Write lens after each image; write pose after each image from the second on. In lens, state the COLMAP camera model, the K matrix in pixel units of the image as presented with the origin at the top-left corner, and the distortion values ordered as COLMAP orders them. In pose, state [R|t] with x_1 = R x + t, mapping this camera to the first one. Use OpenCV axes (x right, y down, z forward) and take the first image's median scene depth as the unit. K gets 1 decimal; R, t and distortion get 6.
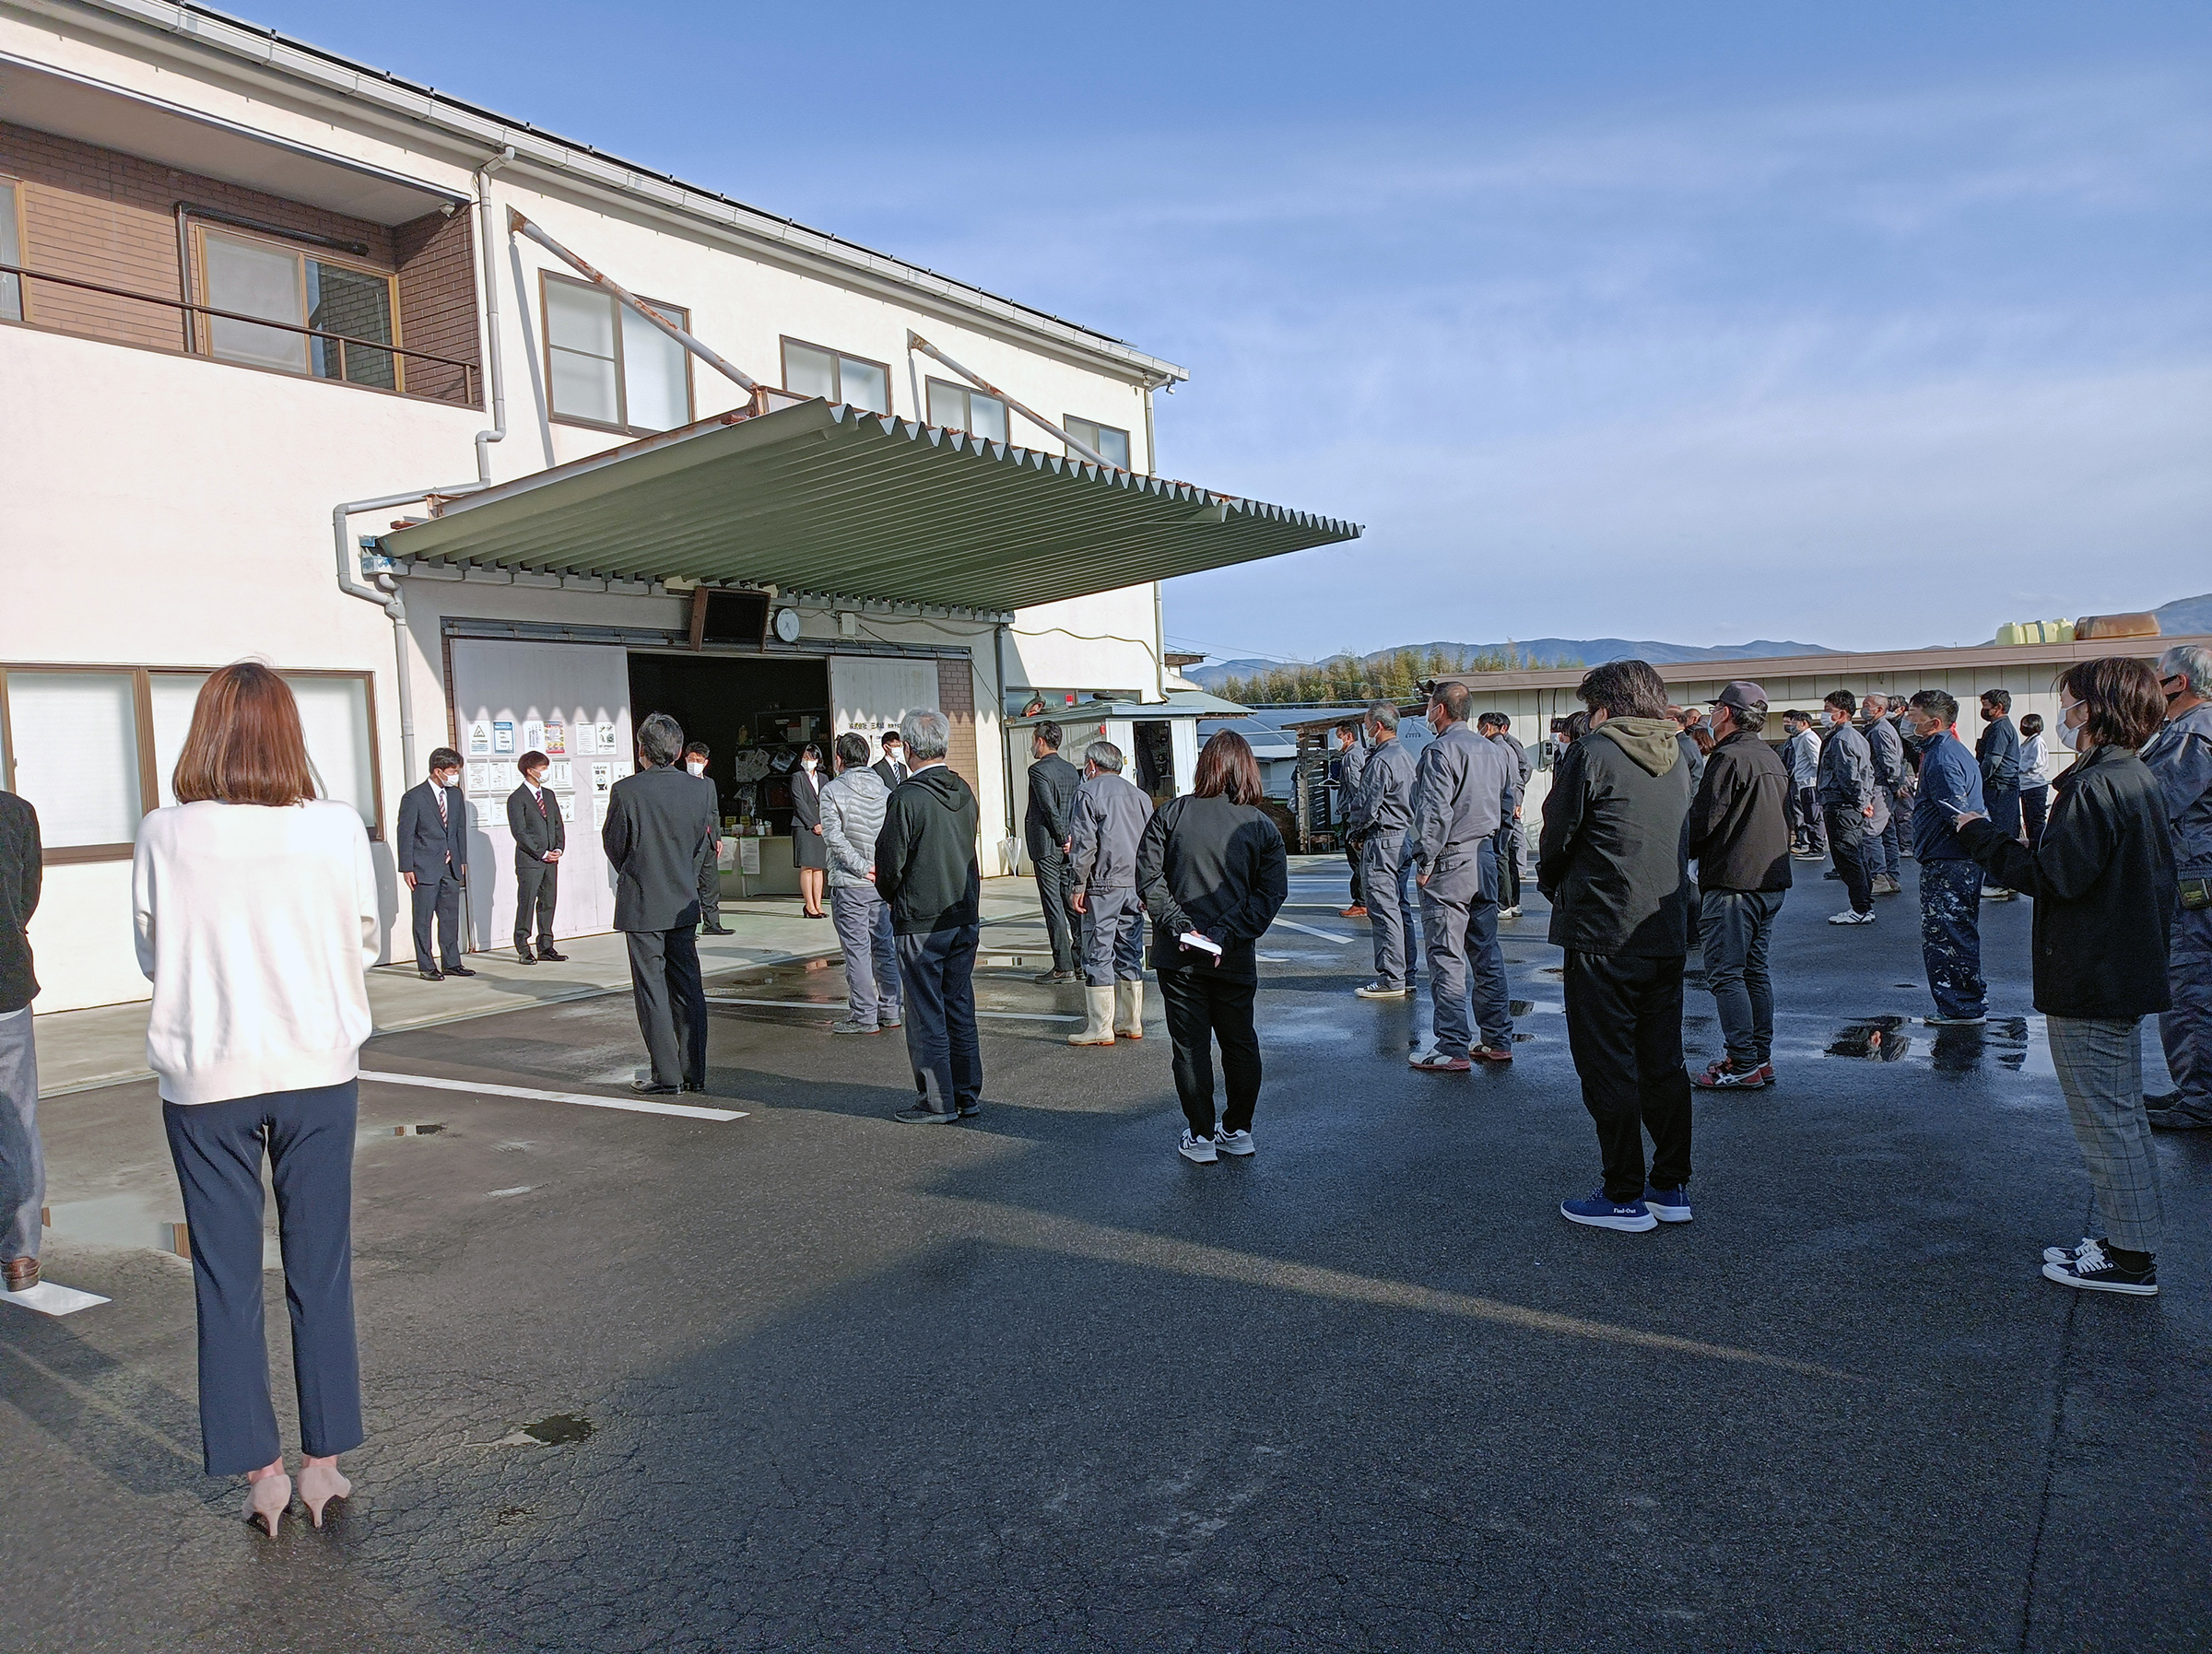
lens RADIAL K [[1569.9, 0, 1106.0], [0, 1569.9, 827.0], [0, 0, 1]] dist [0.076480, -0.086261]
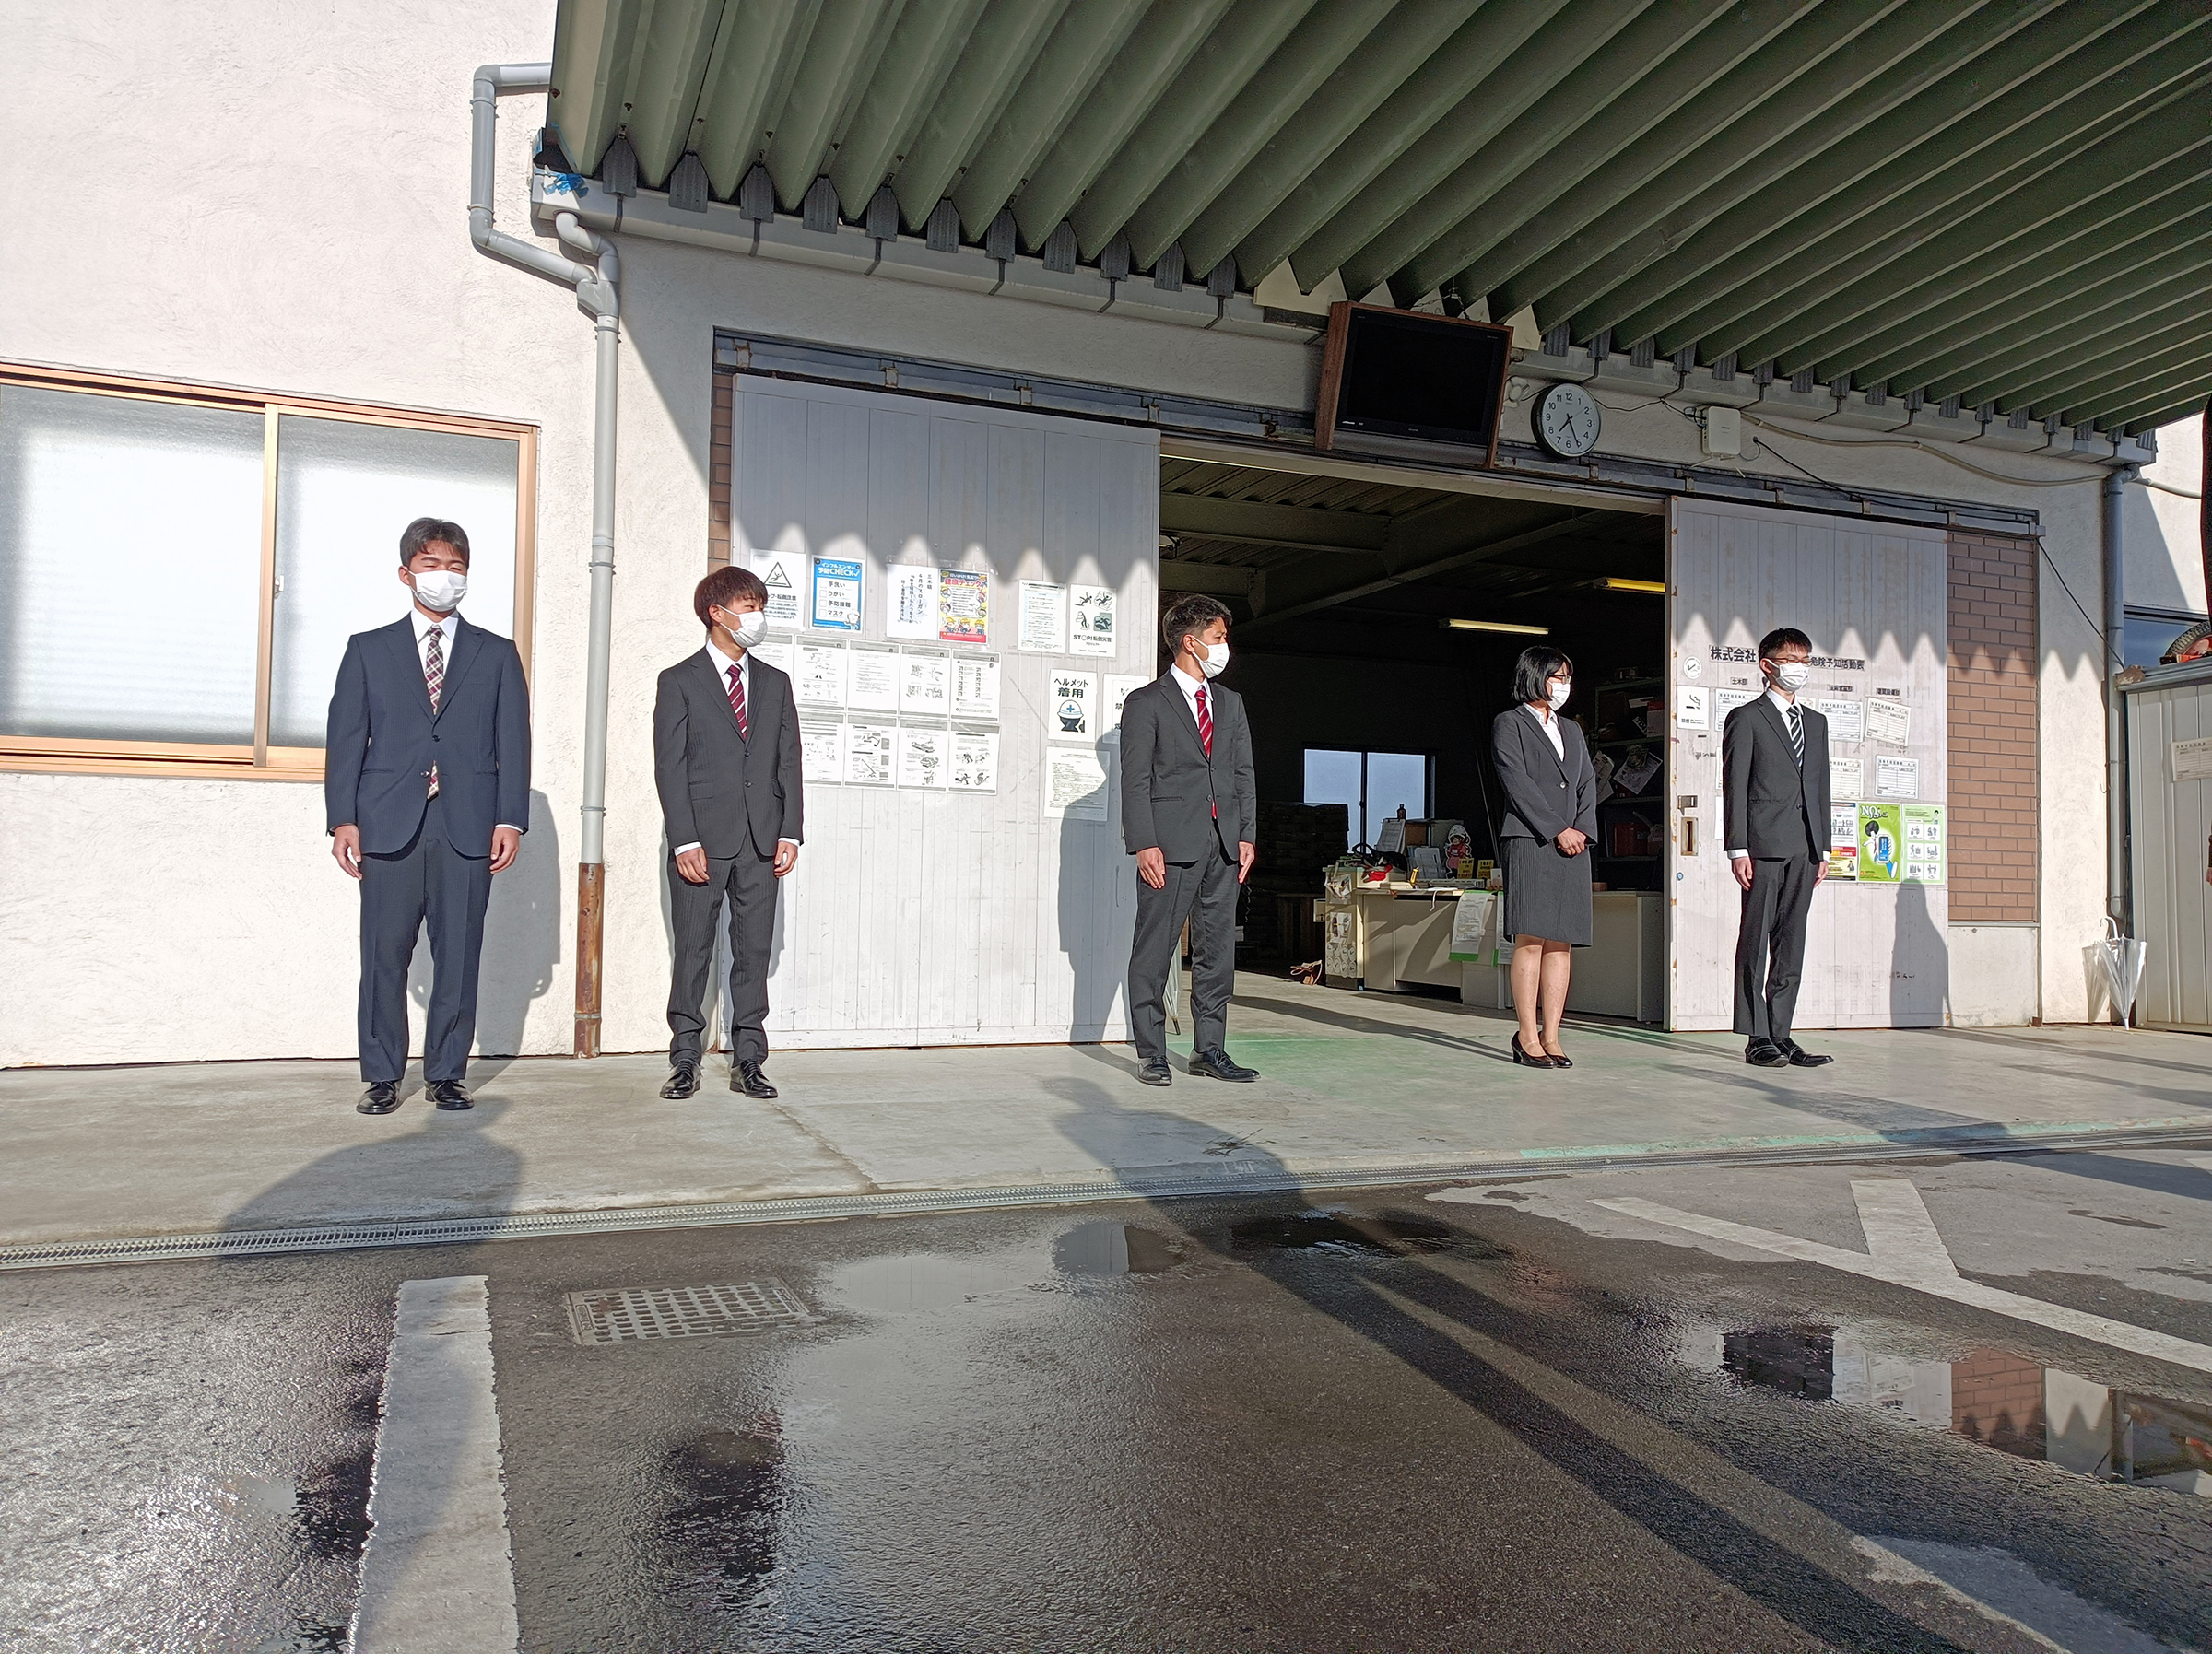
lens RADIAL K [[1569.9, 0, 1106.0], [0, 1569.9, 827.0], [0, 0, 1]] dist [0.076480, -0.086261]
pose [[0.809960, 0.036629, -0.585341, -0.040225], [-0.076748, 0.996085, -0.043866, 0.023639], [0.581442, 0.080453, 0.809600, 0.625085]]
